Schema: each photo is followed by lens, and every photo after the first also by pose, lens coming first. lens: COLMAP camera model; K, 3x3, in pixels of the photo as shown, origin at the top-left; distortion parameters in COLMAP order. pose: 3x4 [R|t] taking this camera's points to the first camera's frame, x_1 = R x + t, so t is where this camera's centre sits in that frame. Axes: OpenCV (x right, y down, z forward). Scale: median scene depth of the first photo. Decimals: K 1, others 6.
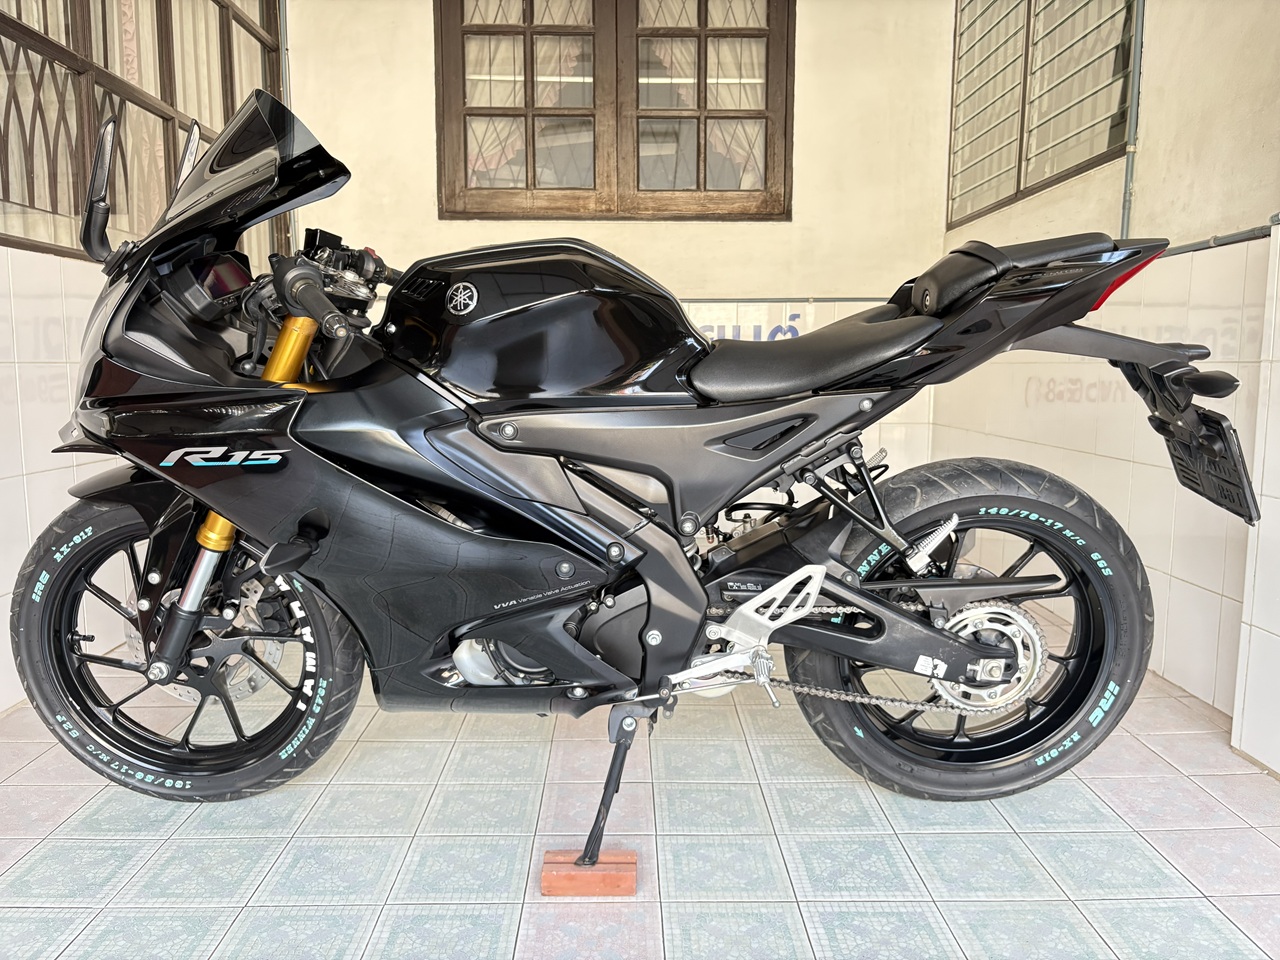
lens RADIAL K [[971.2, 0, 640.0], [0, 971.2, 480.0], [0, 0, 1]] dist [0.000923, -0.001467]
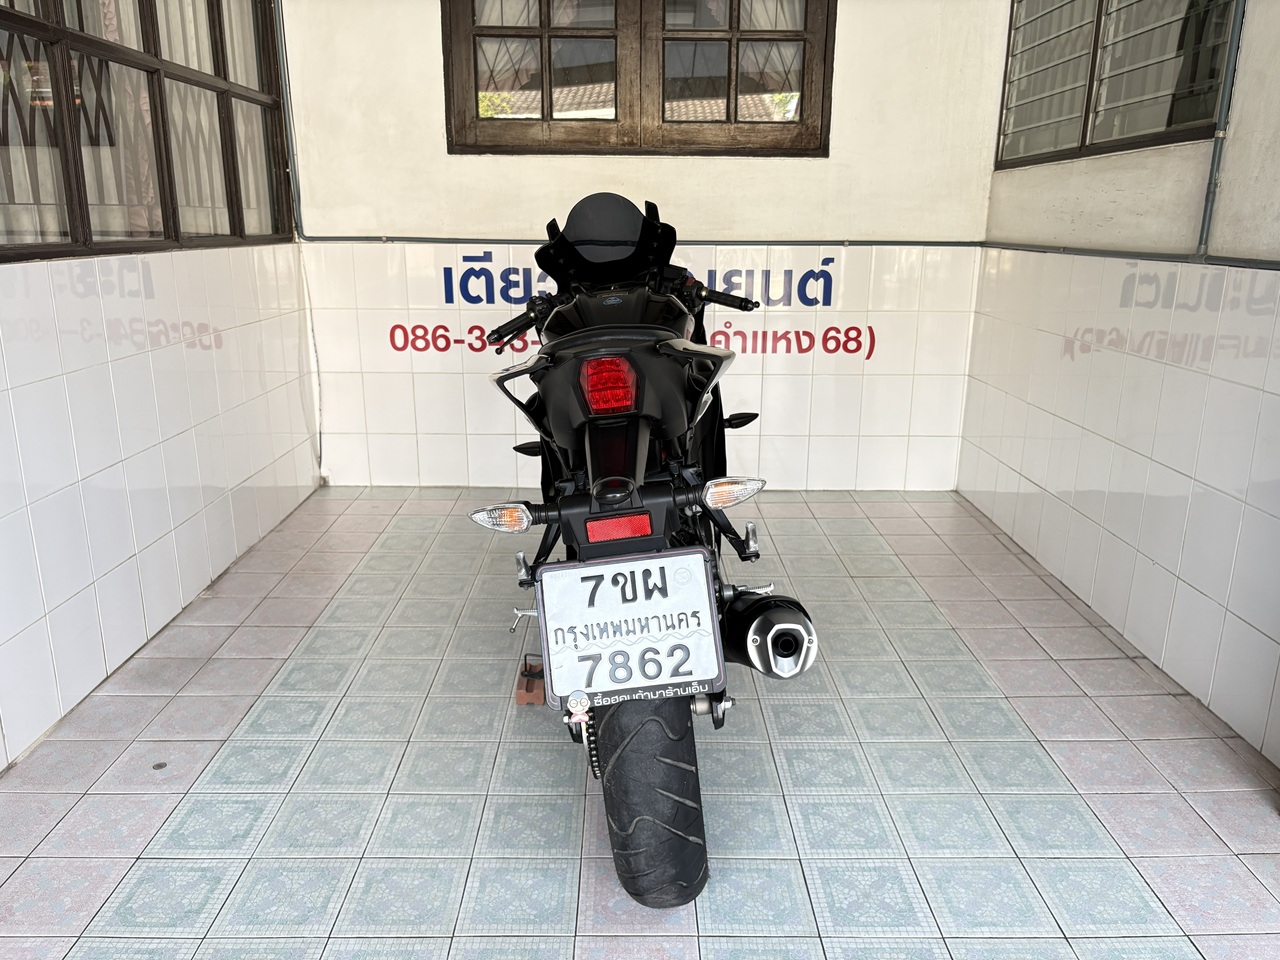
lens RADIAL K [[970.7, 0, 640.0], [0, 970.7, 480.0], [0, 0, 1]] dist [0.016667, -0.029275]
pose [[0.999955, 0.007035, -0.006315, -0.015910], [-0.006070, 0.989899, 0.141642, -0.093166], [0.007248, -0.141597, 0.989898, 0.036336]]
